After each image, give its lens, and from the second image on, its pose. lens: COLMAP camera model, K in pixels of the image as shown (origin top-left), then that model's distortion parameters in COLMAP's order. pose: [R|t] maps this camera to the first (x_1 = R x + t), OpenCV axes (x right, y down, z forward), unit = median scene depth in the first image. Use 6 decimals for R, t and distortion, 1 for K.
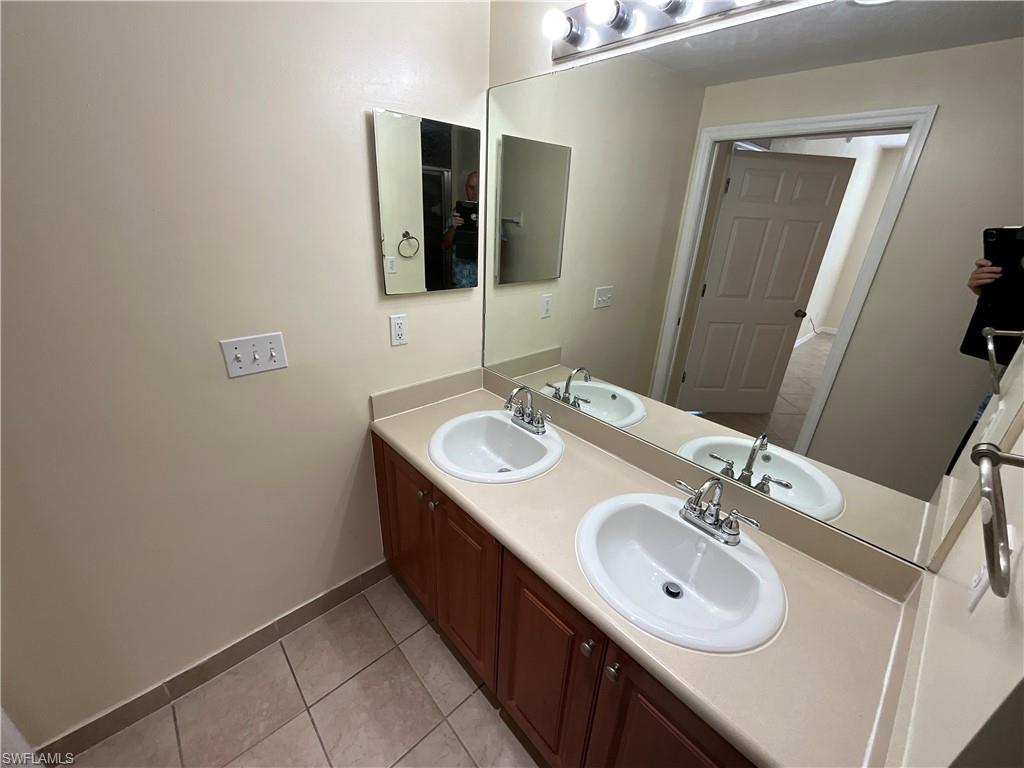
lens RADIAL K [[414.0, 0, 508.1], [0, 414.0, 389.8], [0, 0, 1]] dist [0.000045, 0.000978]
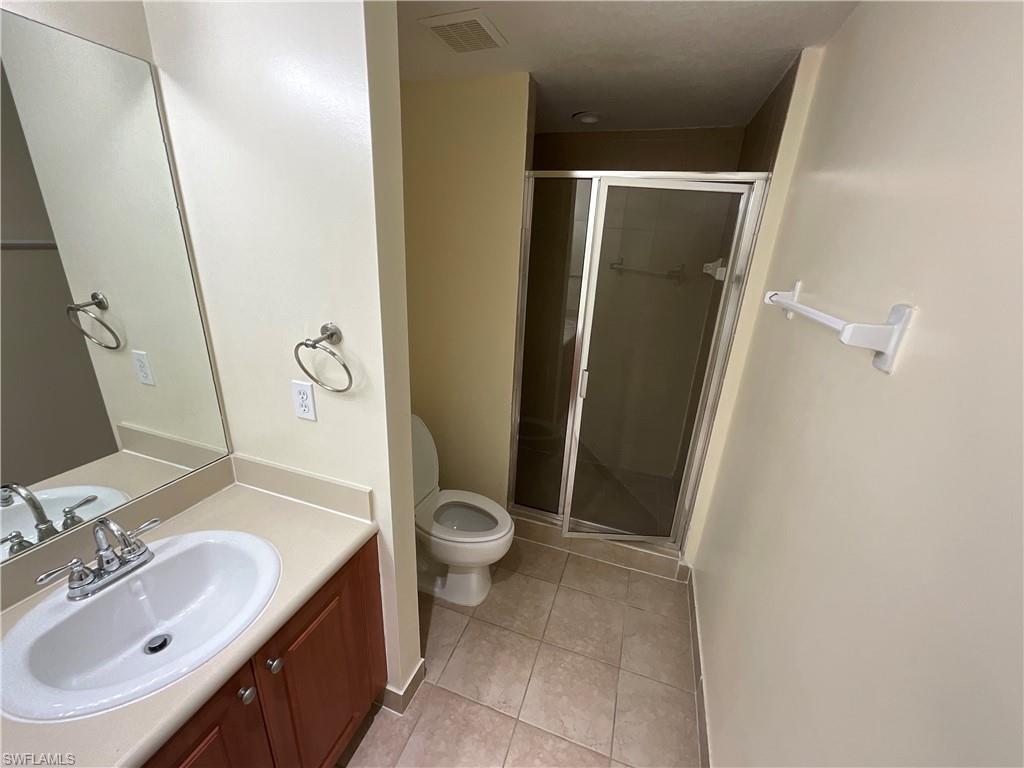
lens RADIAL K [[414.0, 0, 510.2], [0, 414.0, 381.8], [0, 0, 1]] dist [0.000045, 0.000978]
pose [[-0.474369, -0.355252, 0.805462, -0.468316], [0.285102, 0.803651, 0.522362, -0.214563], [-0.832881, 0.477431, -0.279944, 0.333536]]
